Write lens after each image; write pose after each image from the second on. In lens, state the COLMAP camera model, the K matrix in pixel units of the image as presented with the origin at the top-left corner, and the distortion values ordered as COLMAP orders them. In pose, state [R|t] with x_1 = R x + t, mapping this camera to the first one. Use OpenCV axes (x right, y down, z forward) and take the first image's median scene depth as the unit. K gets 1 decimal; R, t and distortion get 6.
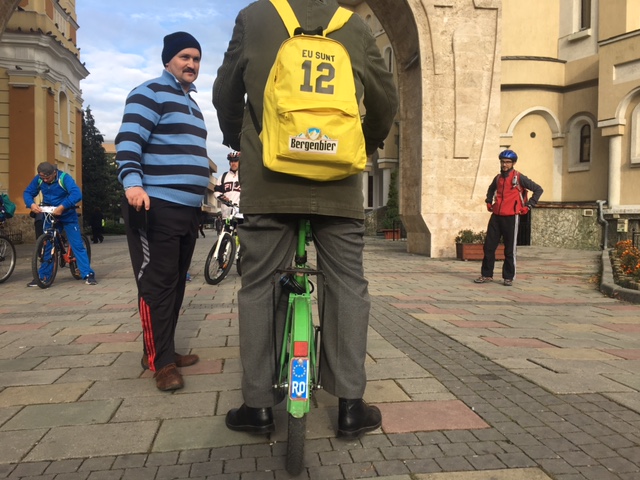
lens RADIAL K [[528.5, 0, 313.6], [0, 528.5, 237.2], [0, 0, 1]] dist [0.080099, -0.108849]
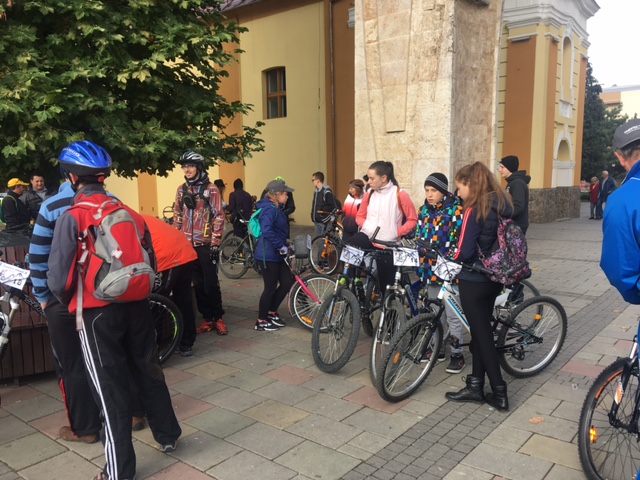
lens RADIAL K [[528.5, 0, 313.6], [0, 528.5, 237.2], [0, 0, 1]] dist [0.080099, -0.108849]
pose [[0.669807, 0.069821, -0.739245, -0.097658], [-0.010236, 0.996343, 0.084829, -0.030630], [0.742464, -0.049252, 0.668073, 0.143833]]
